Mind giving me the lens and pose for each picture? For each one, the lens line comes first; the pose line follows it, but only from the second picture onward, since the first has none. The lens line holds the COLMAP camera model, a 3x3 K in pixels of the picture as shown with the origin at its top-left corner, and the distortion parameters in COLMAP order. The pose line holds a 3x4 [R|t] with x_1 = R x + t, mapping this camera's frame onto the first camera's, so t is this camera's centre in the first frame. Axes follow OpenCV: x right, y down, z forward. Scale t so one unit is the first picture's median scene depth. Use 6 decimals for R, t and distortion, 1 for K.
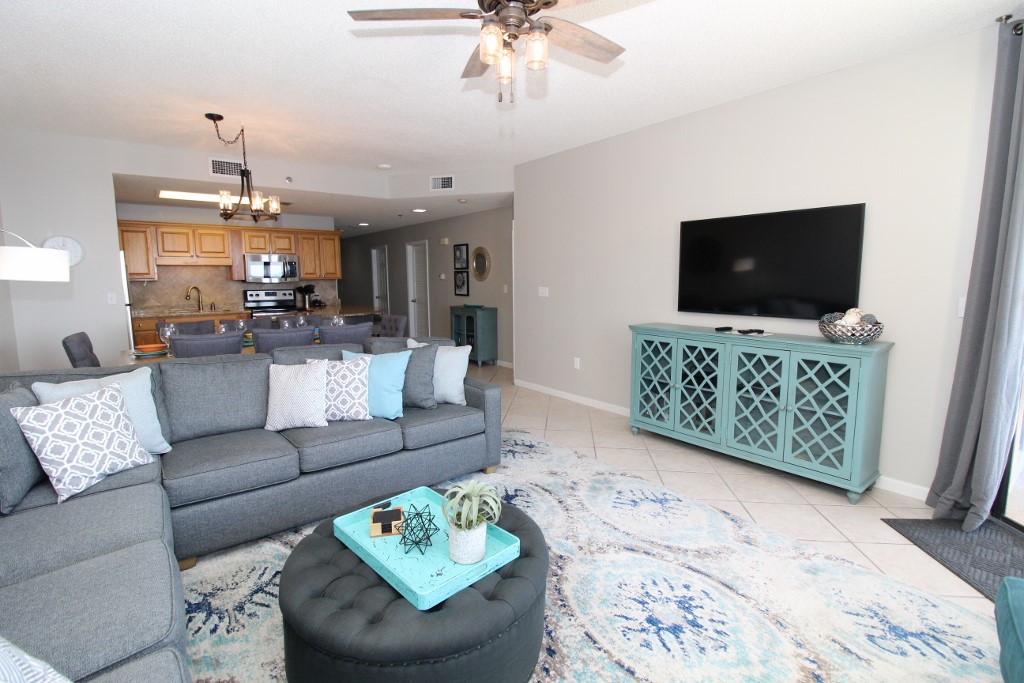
lens RADIAL K [[471.5, 0, 508.1], [0, 471.5, 336.9], [0, 0, 1]] dist [-0.022174, -0.002905]
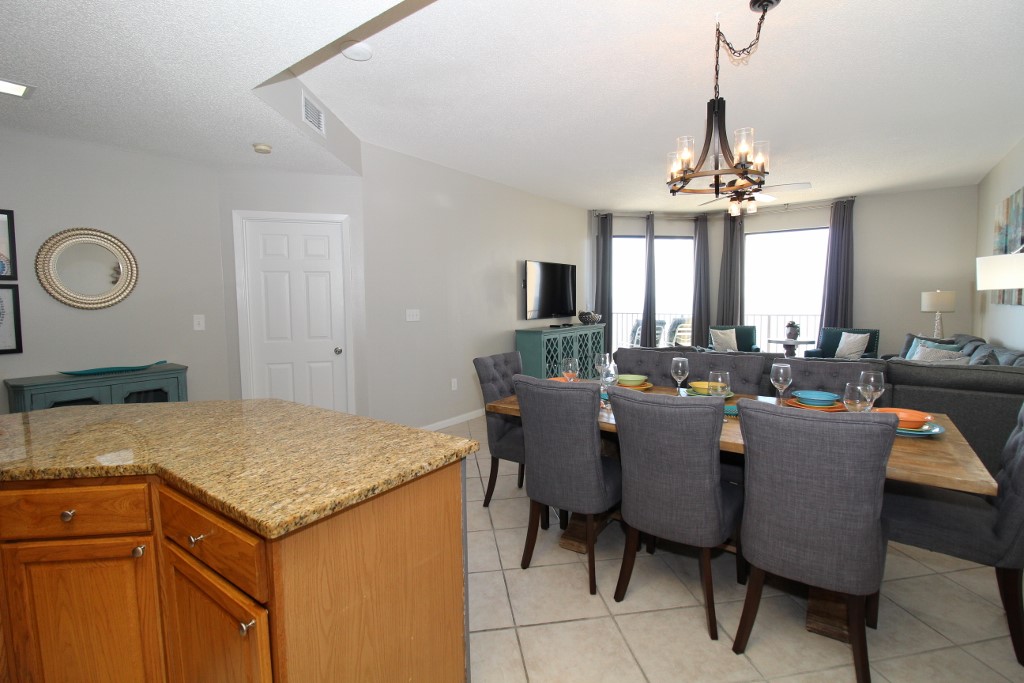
lens RADIAL K [[471.5, 0, 512.5], [0, 471.5, 336.6], [0, 0, 1]] dist [-0.022174, -0.002905]
pose [[-0.279327, -0.069718, 0.957662, -1.123121], [0.133311, 0.984886, 0.110584, -0.184144], [-0.950897, 0.158556, -0.265811, 1.538498]]
